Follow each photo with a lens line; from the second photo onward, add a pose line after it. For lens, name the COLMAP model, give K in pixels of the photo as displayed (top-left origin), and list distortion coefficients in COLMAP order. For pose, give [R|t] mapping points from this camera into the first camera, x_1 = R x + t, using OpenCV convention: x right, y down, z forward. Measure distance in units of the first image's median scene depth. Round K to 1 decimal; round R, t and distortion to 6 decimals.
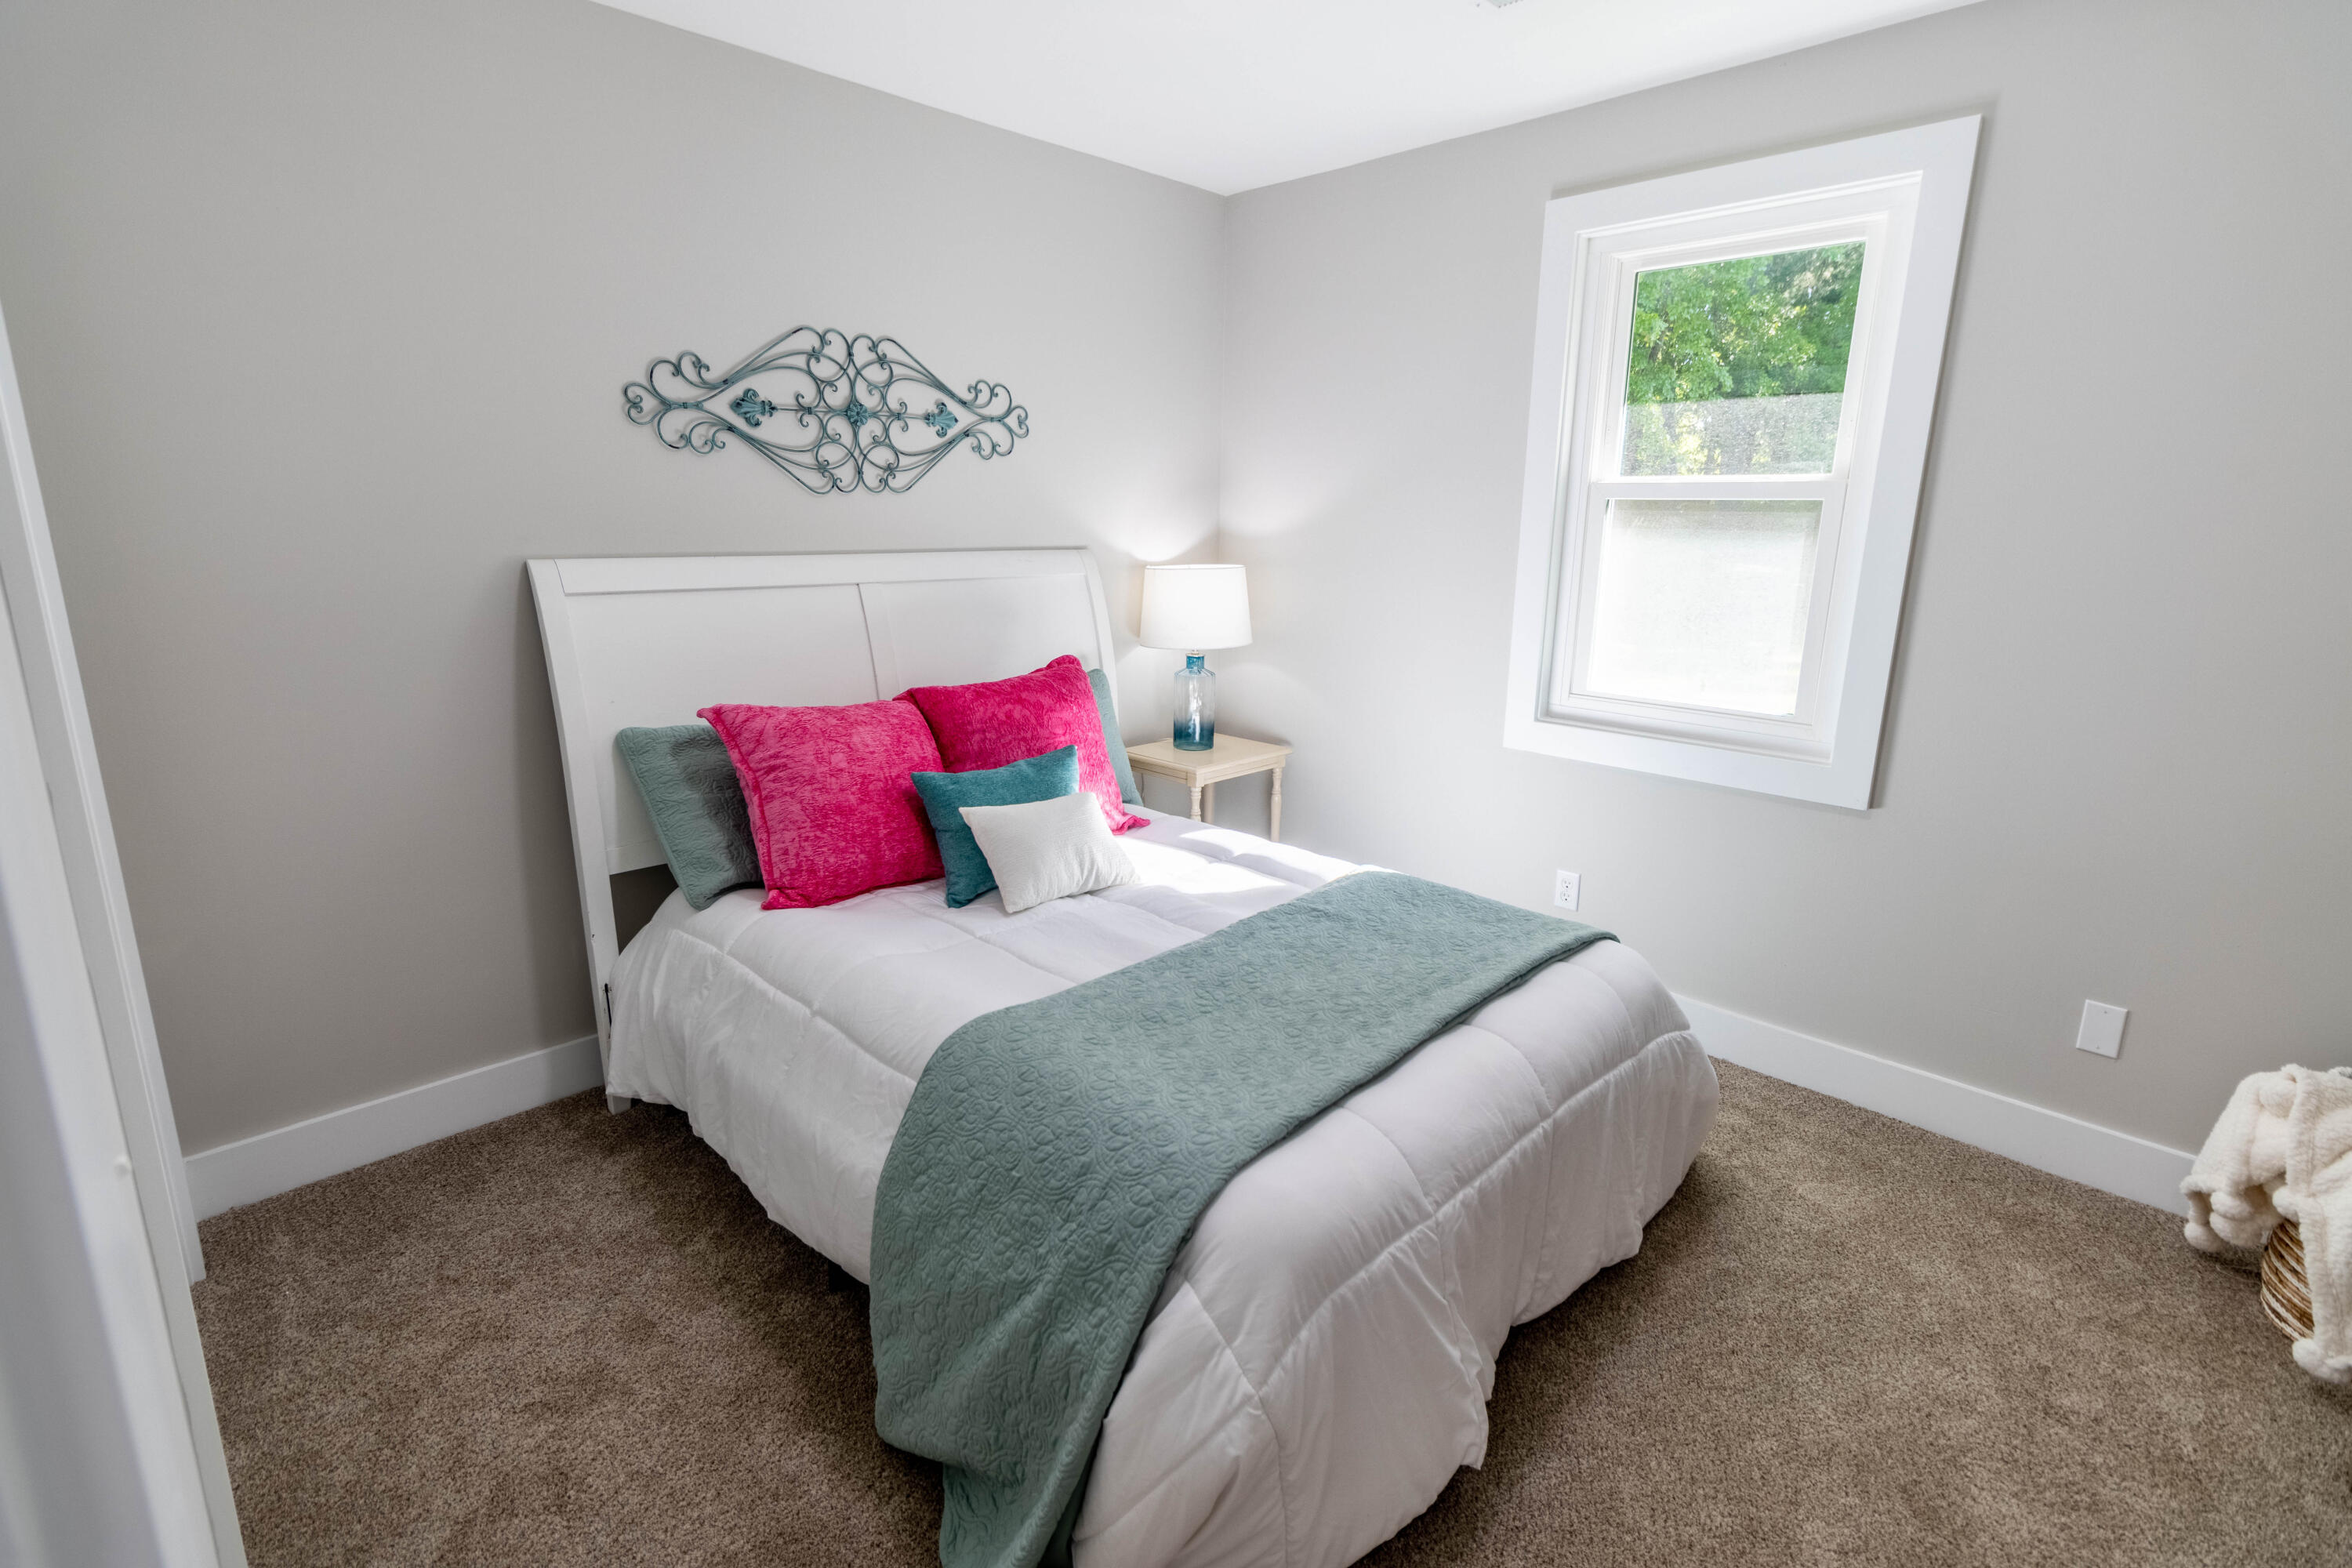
lens RADIAL K [[1114.1, 0, 1187.0], [0, 1114.1, 768.8], [0, 0, 1]] dist [0.001585, 0.000661]
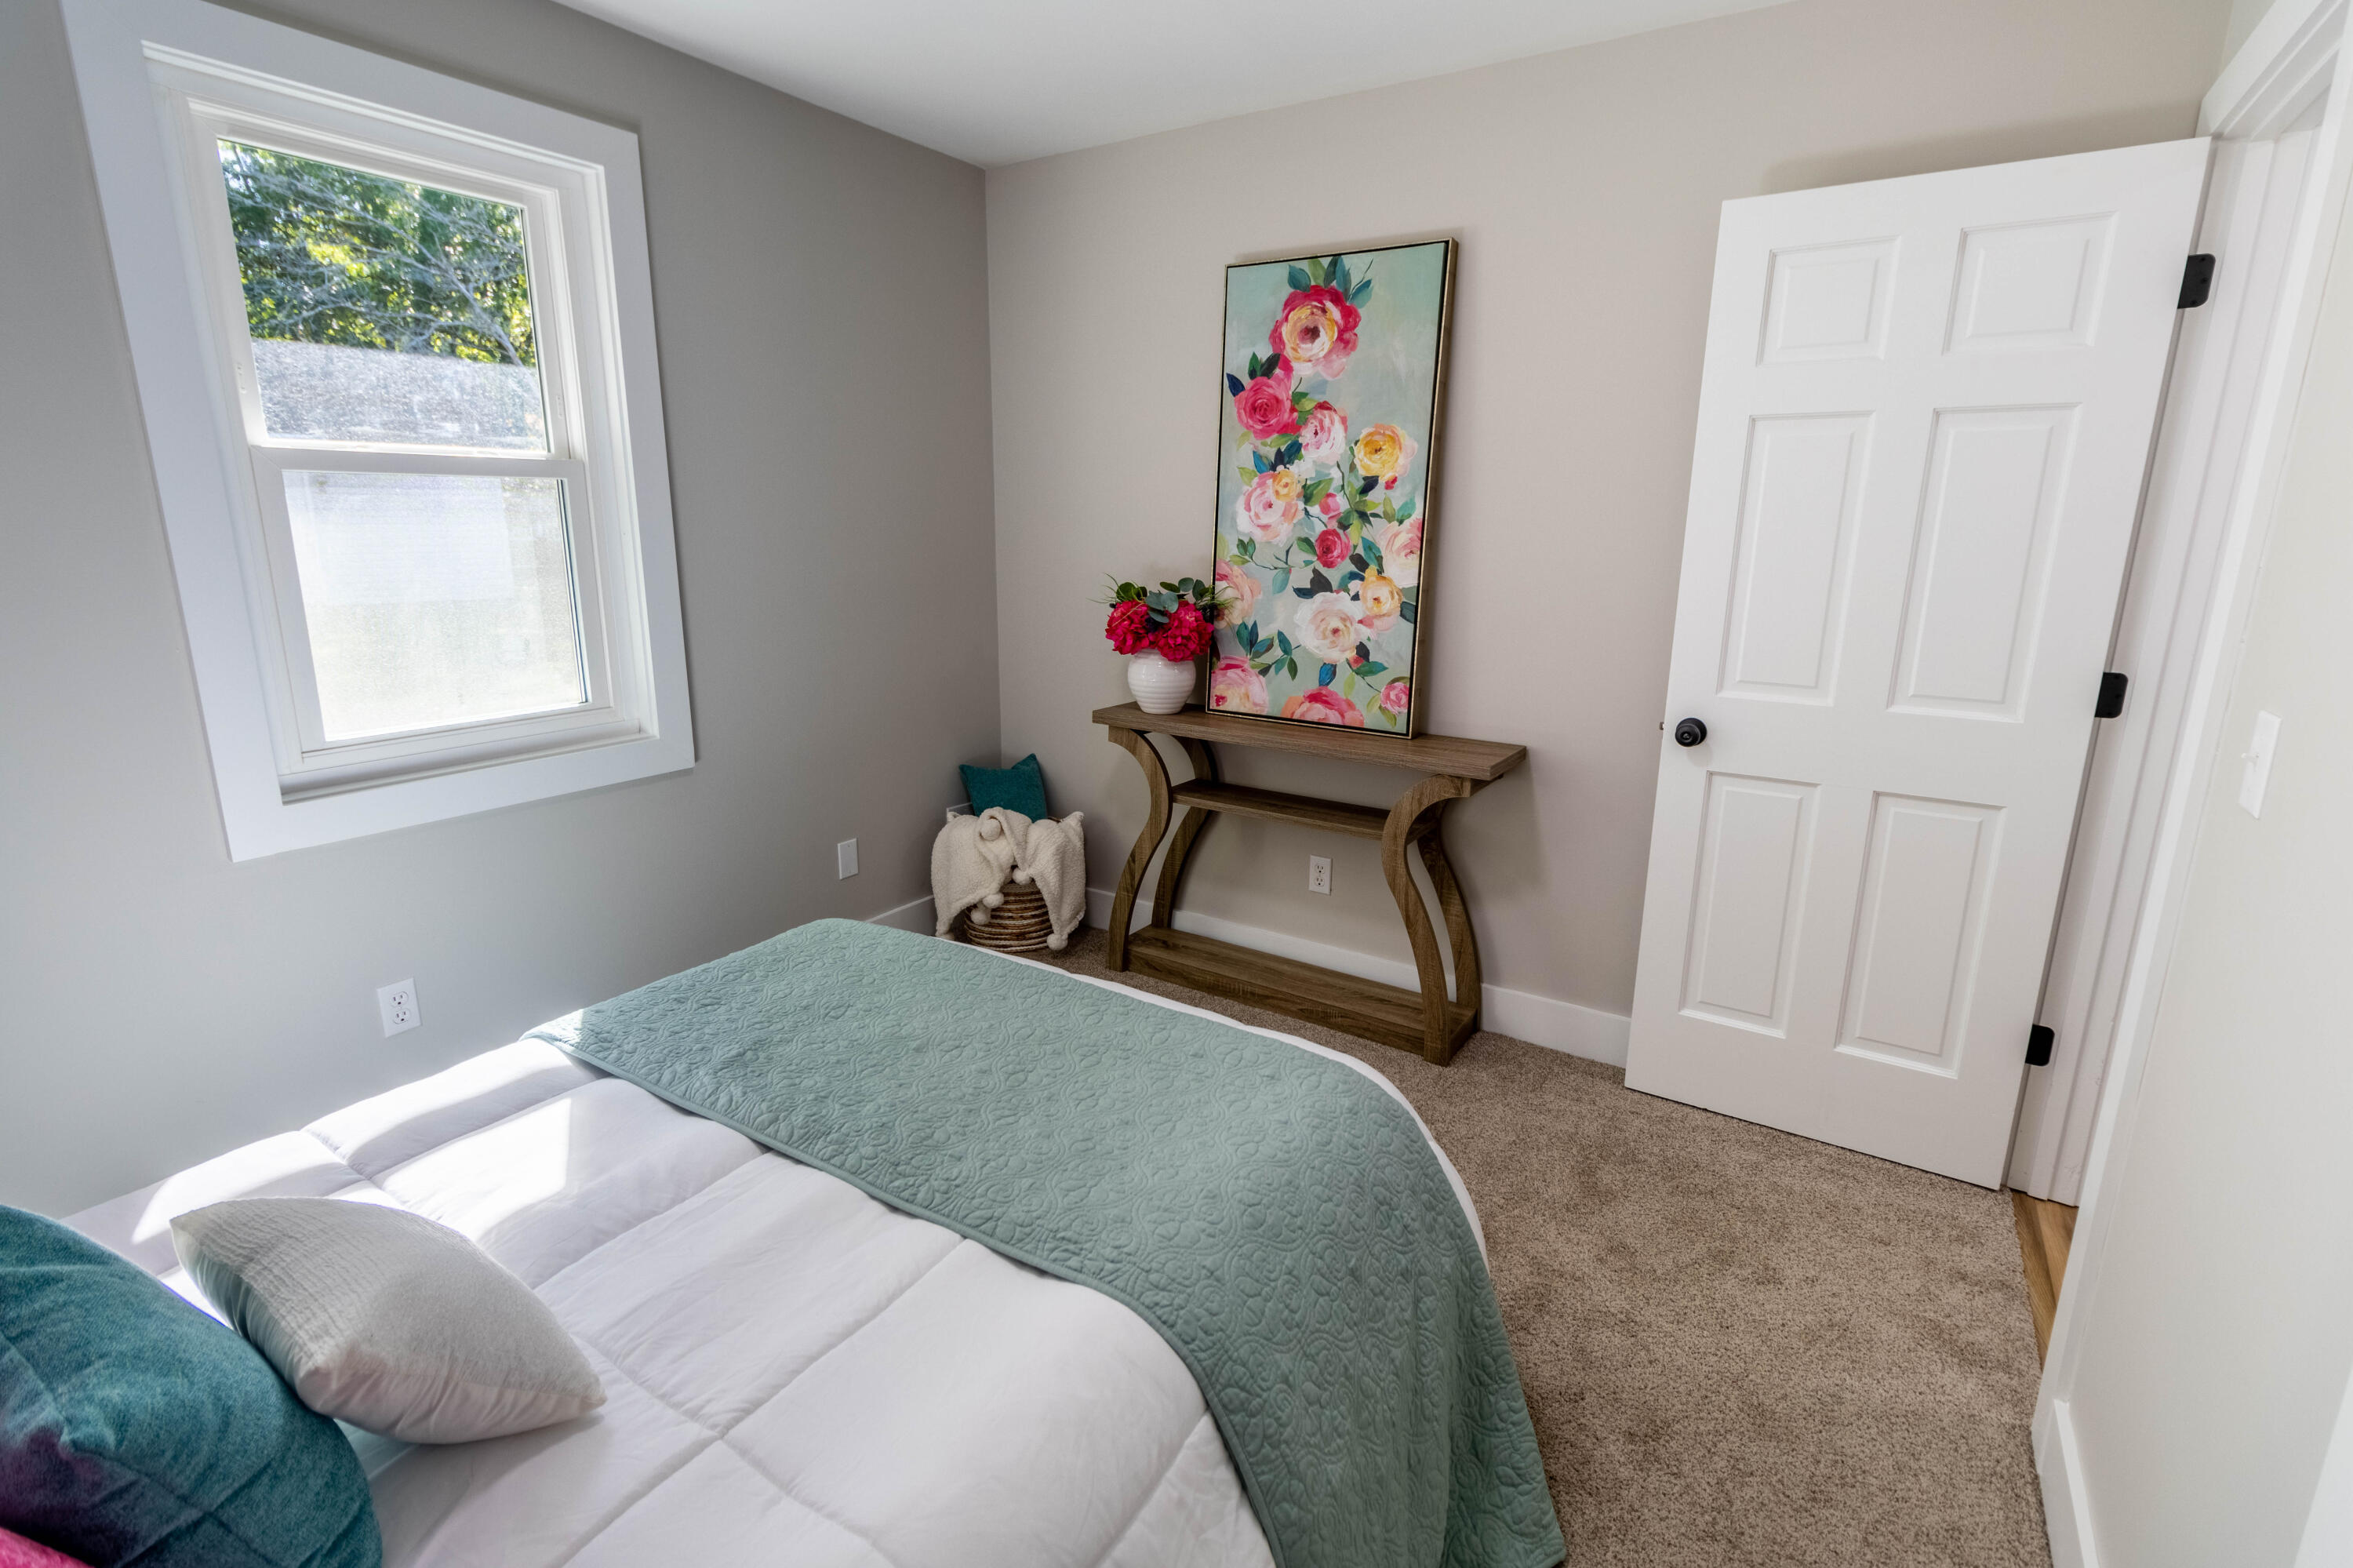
lens RADIAL K [[1114.6, 0, 1187.5], [0, 1114.6, 768.8], [0, 0, 1]] dist [0.001585, 0.000661]
pose [[-0.237032, -0.239833, 0.941433, -0.506545], [0.206131, 0.934569, 0.289983, -0.167995], [-0.949382, 0.262794, -0.172086, 0.690728]]
